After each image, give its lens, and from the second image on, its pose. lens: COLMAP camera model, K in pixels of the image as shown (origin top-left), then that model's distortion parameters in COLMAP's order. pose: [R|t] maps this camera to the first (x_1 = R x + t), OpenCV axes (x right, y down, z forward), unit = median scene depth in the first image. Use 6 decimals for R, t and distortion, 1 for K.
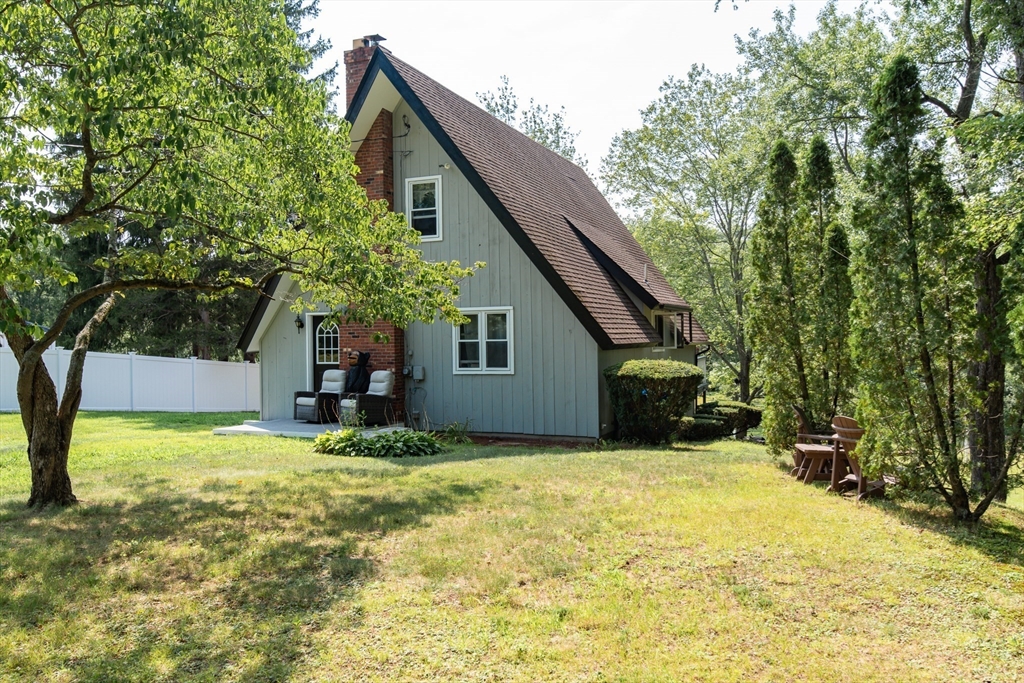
lens RADIAL K [[814.4, 0, 513.8], [0, 814.4, 344.6], [0, 0, 1]] dist [0.007476, 0.000726]
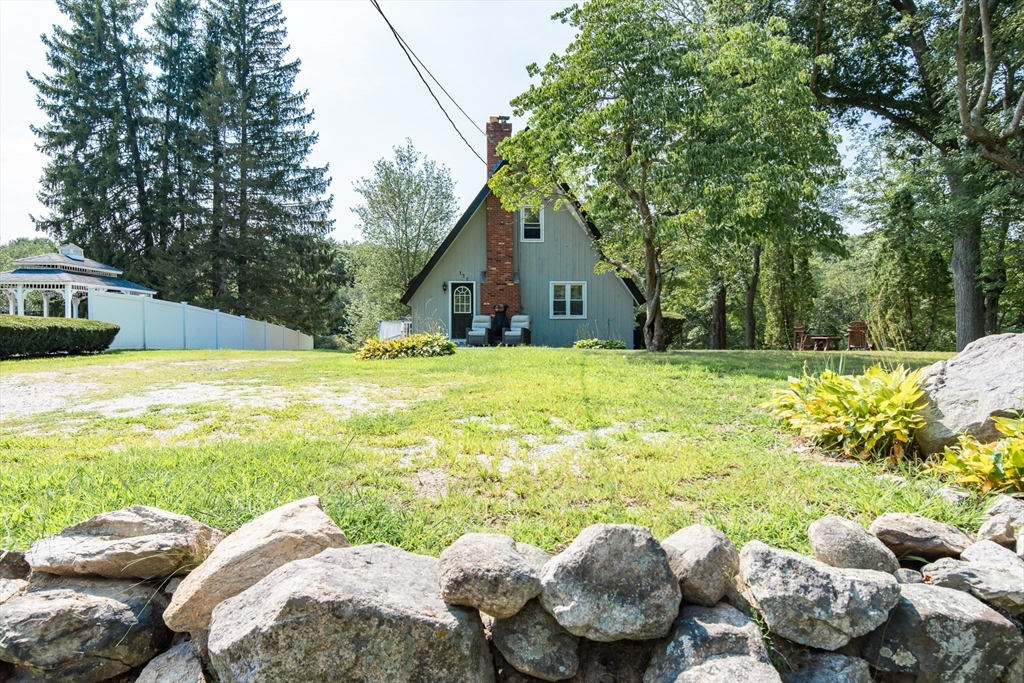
lens RADIAL K [[576.9, 0, 508.1], [0, 576.9, 341.4], [0, 0, 1]] dist [0.000433, -0.000358]
pose [[0.886848, 0.001605, 0.462059, -0.722955], [-0.005938, 0.999951, 0.007923, 0.074912], [-0.462024, -0.009770, 0.886814, -0.062557]]
